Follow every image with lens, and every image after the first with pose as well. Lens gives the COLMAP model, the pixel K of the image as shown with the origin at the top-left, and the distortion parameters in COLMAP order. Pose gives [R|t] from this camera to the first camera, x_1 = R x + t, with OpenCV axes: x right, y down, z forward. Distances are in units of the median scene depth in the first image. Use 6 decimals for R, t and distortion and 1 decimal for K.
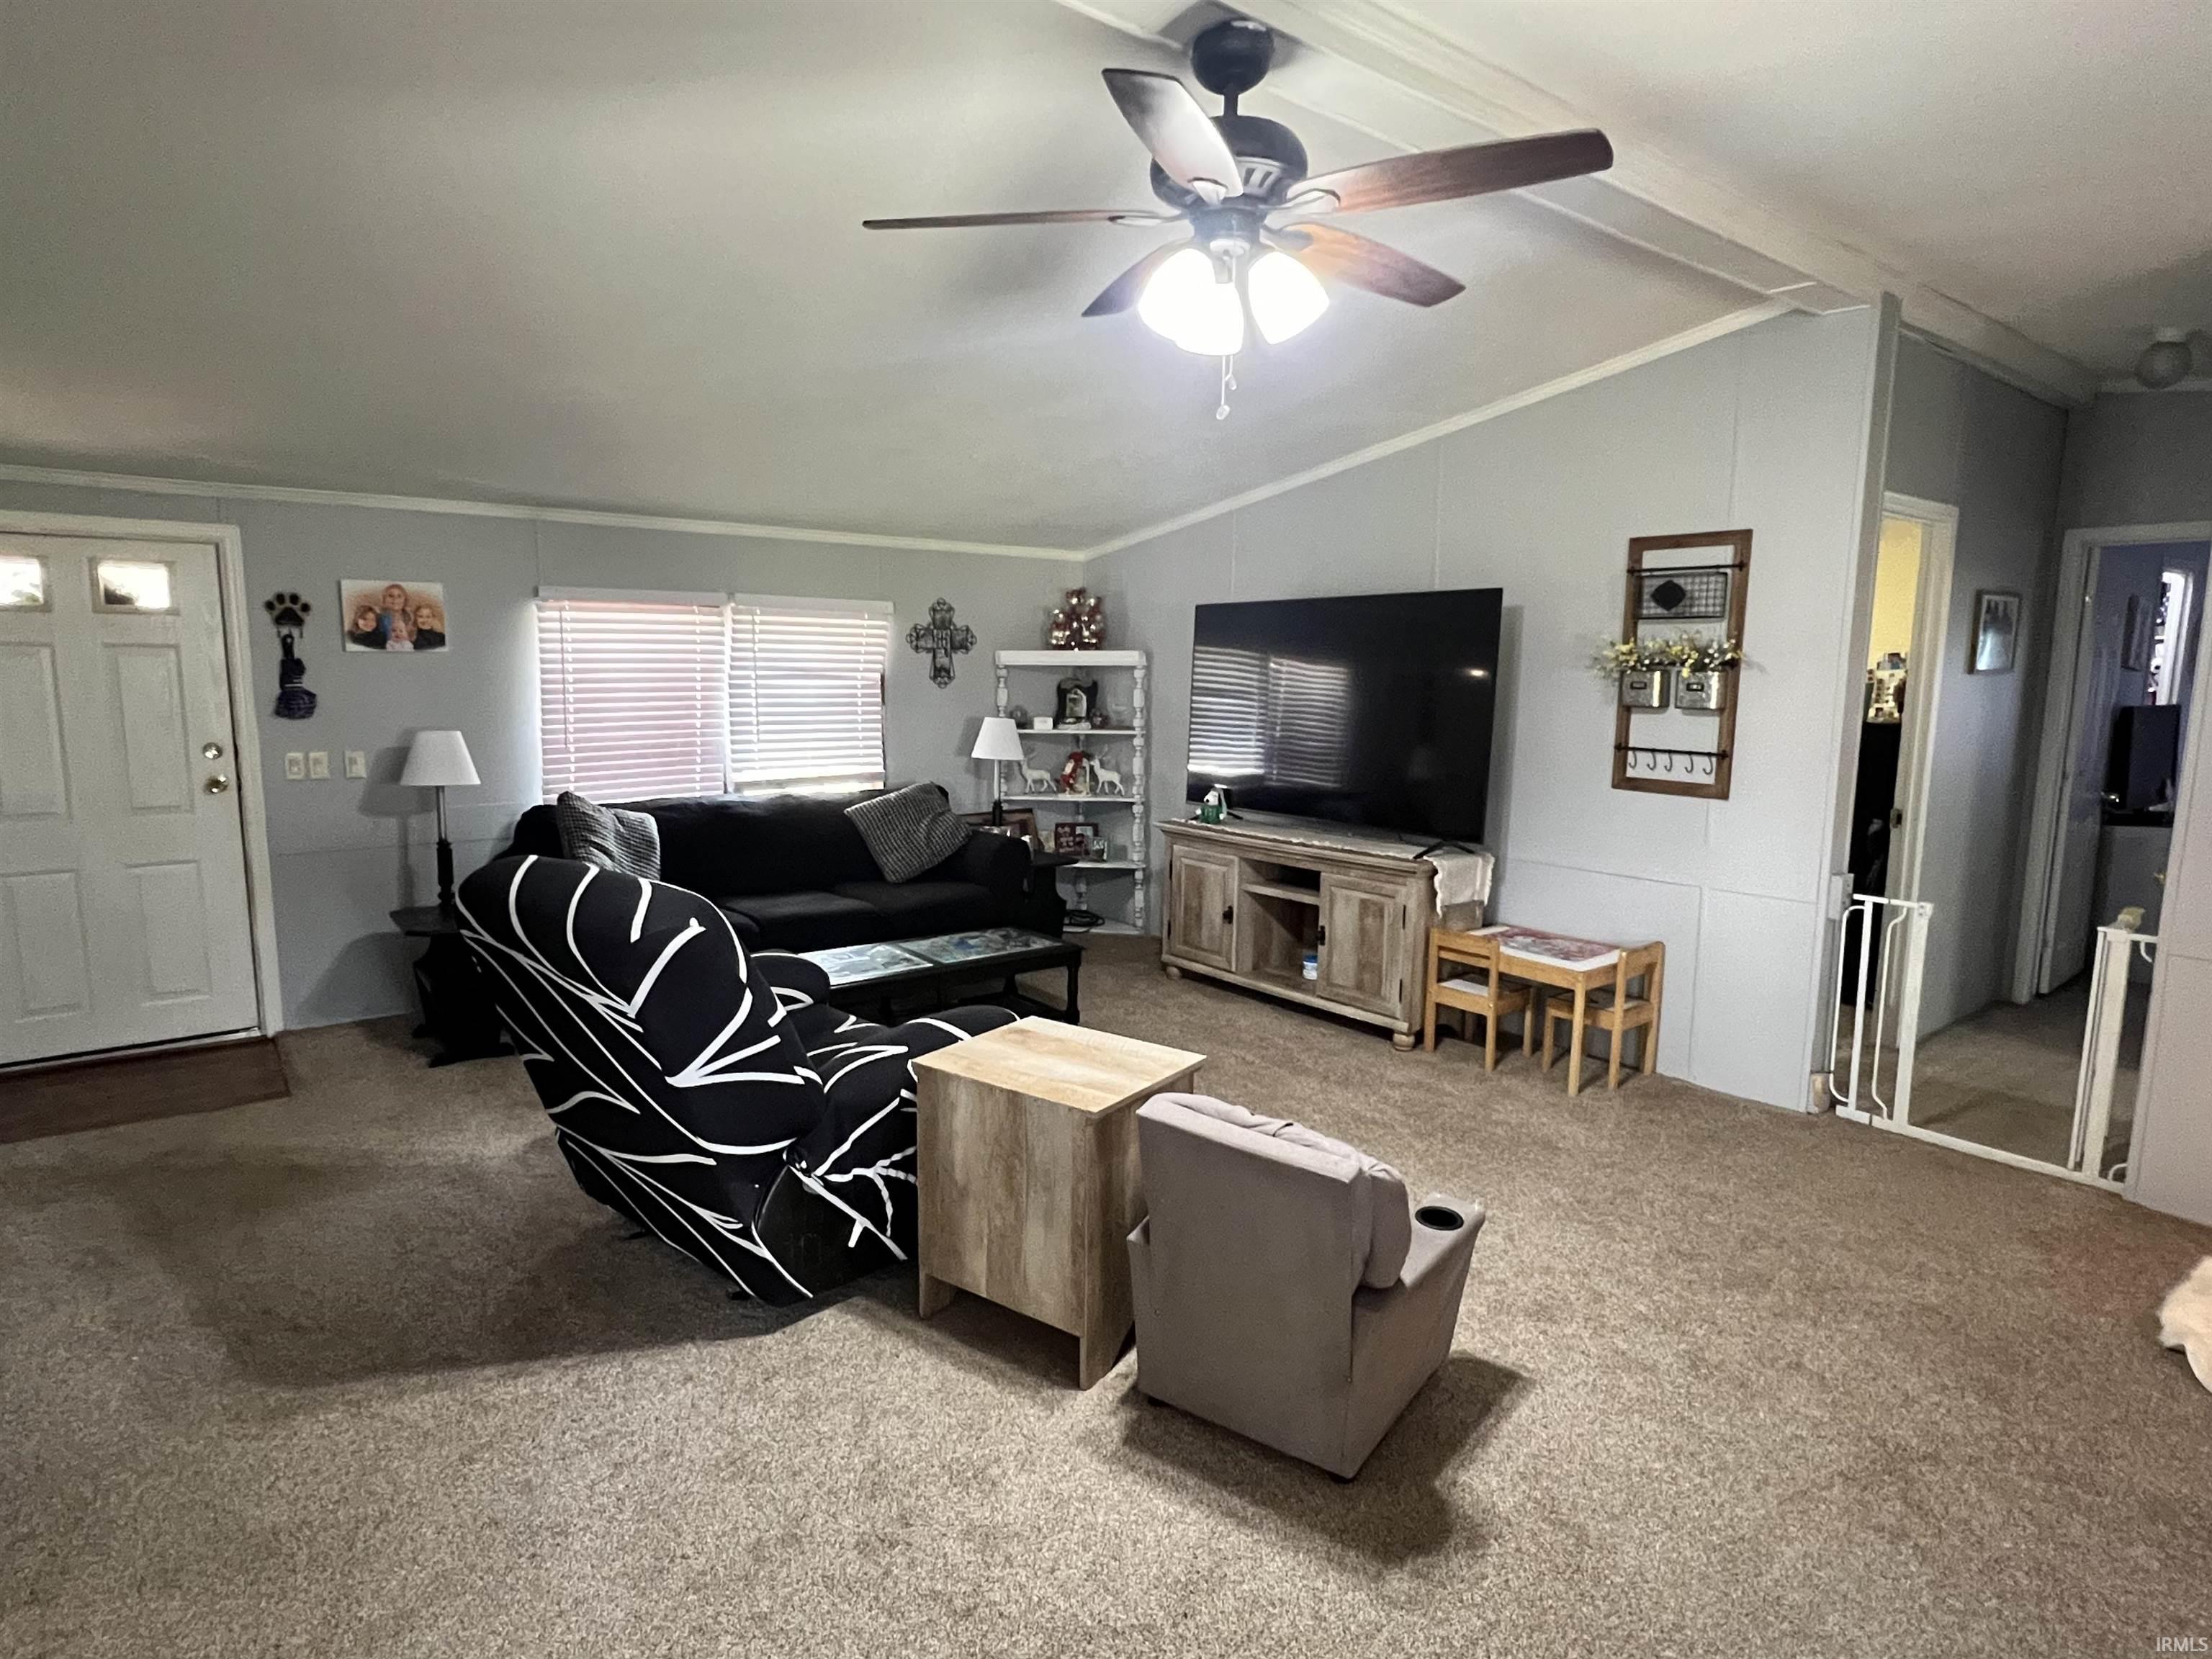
lens RADIAL K [[1188.4, 0, 1106.5], [0, 1188.4, 831.9], [0, 0, 1]] dist [-0.000112, -0.000127]
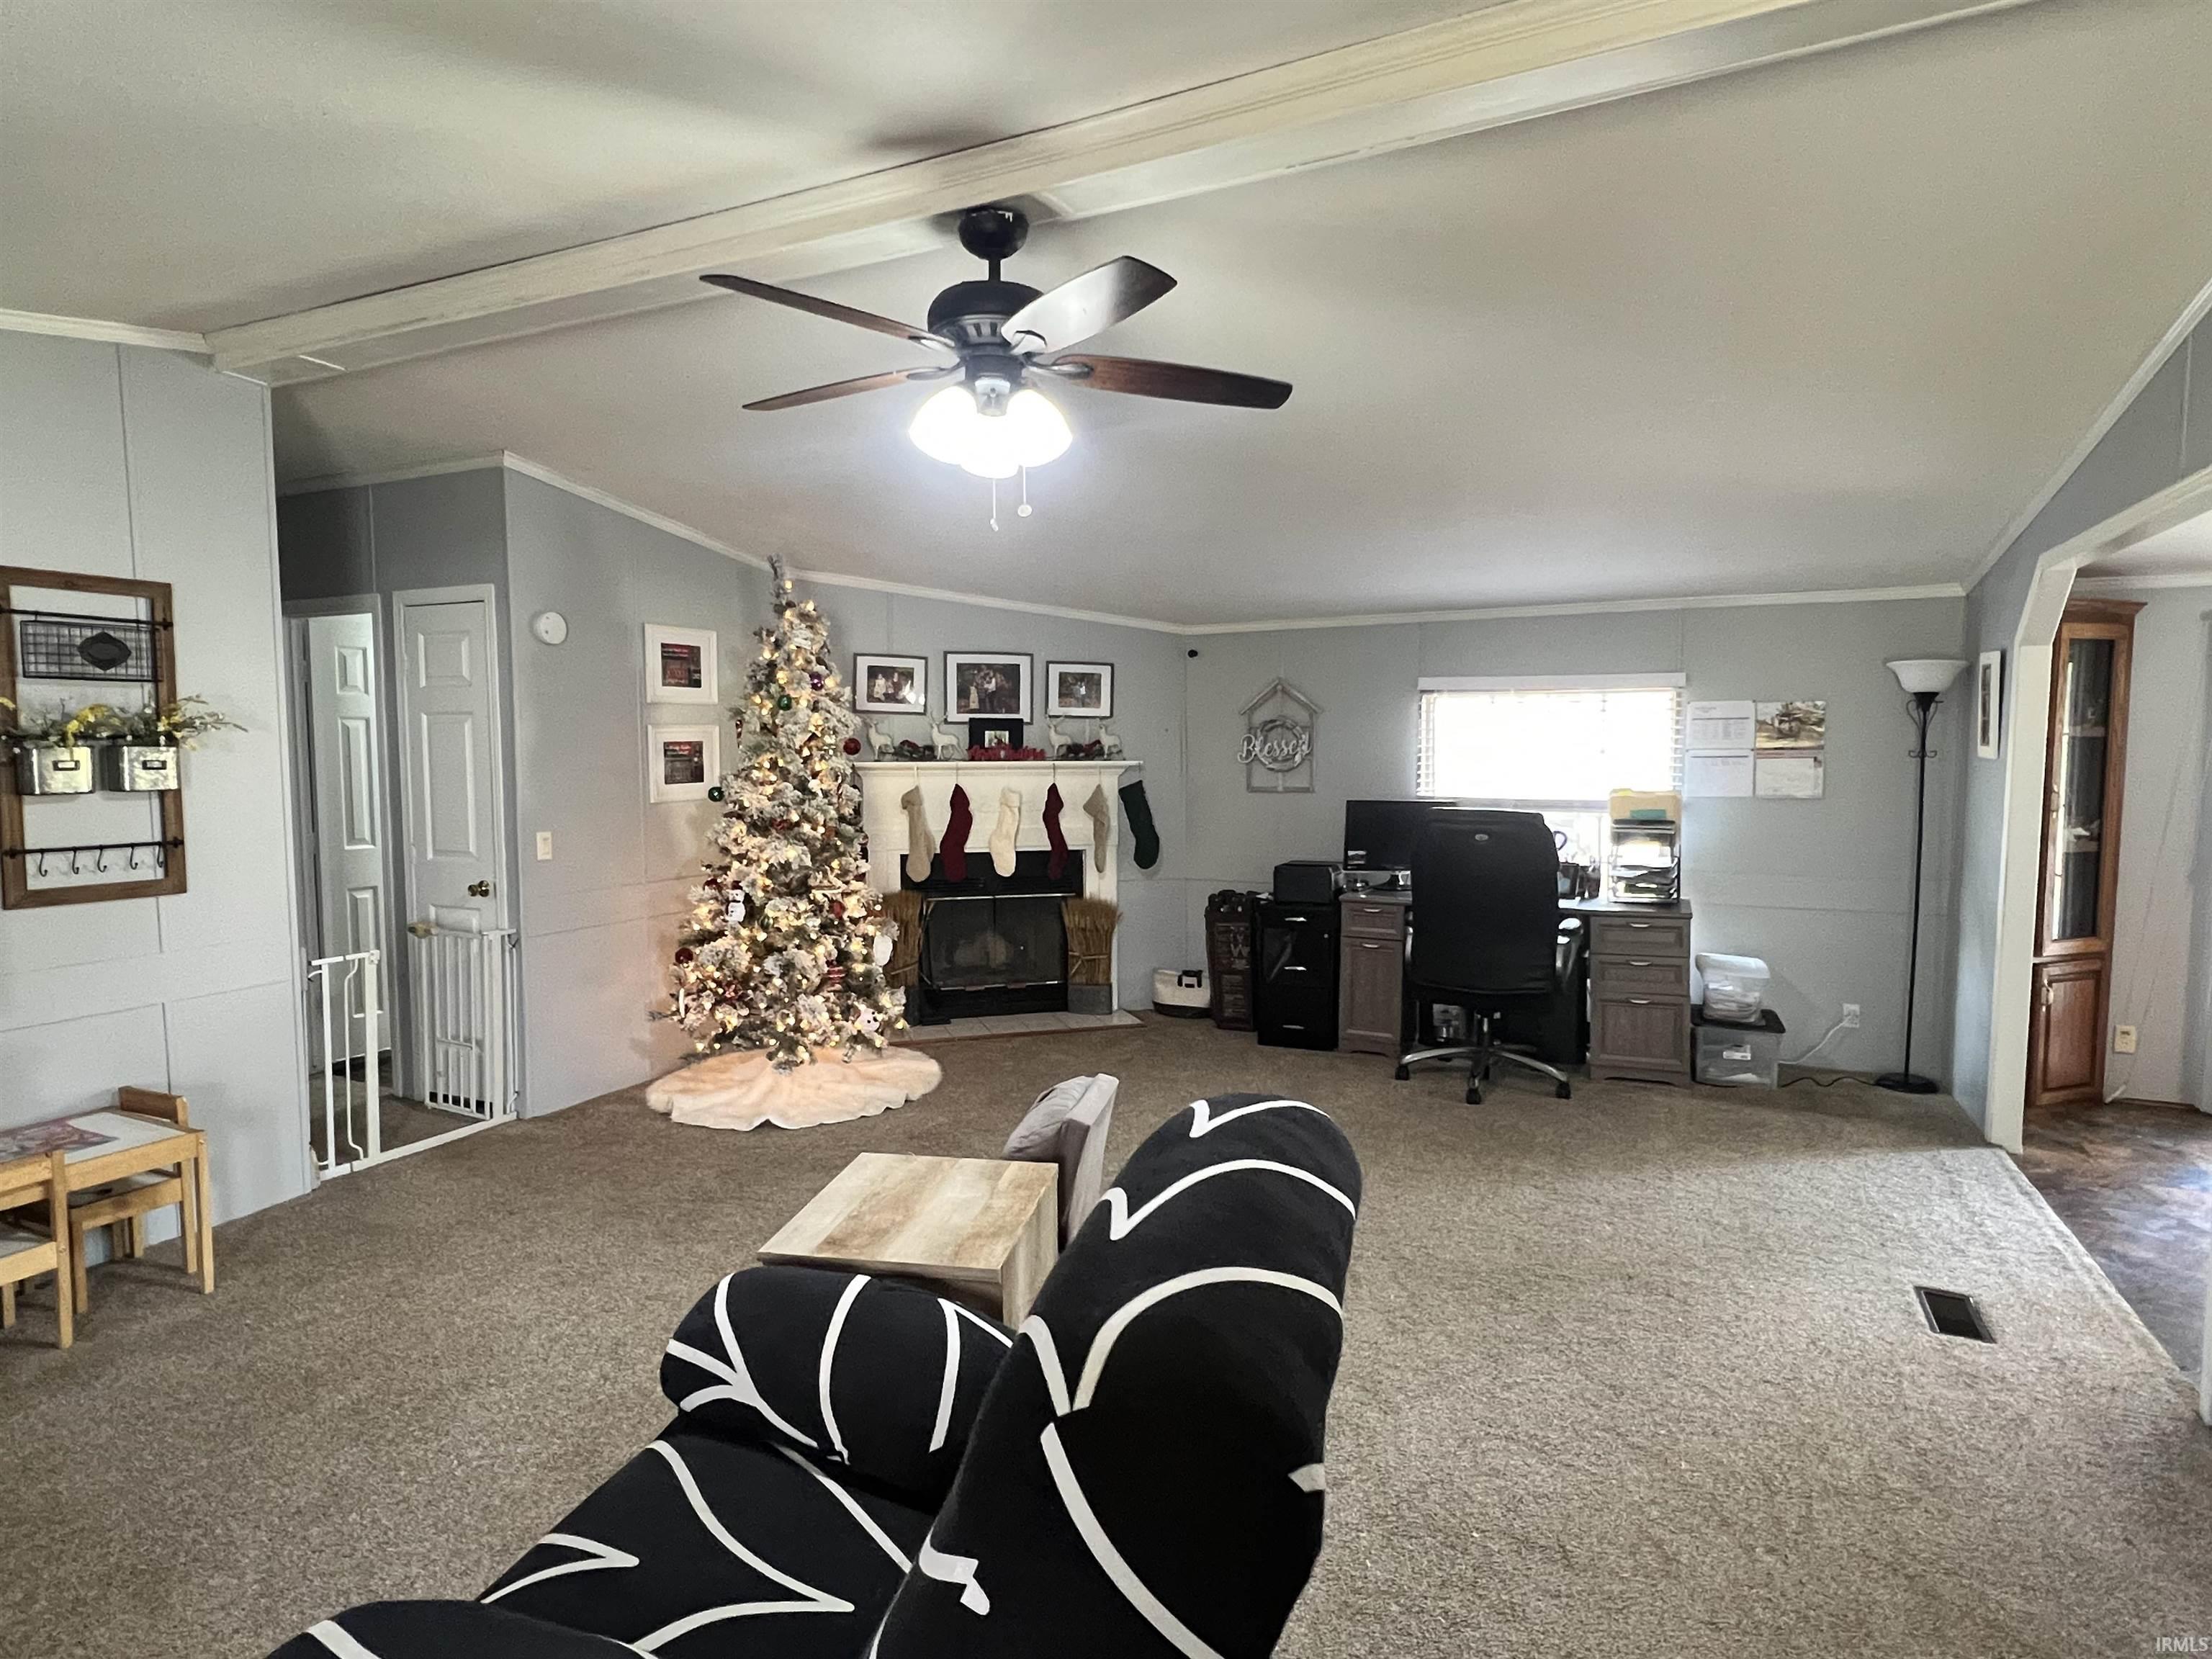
lens RADIAL K [[1188.4, 0, 1107.3], [0, 1188.4, 820.6], [0, 0, 1]] dist [-0.000112, -0.000127]
pose [[-0.440597, -0.071949, 0.894817, -0.560436], [0.117358, 0.983612, 0.136875, -0.122545], [-0.890001, 0.165321, -0.424932, 0.790347]]
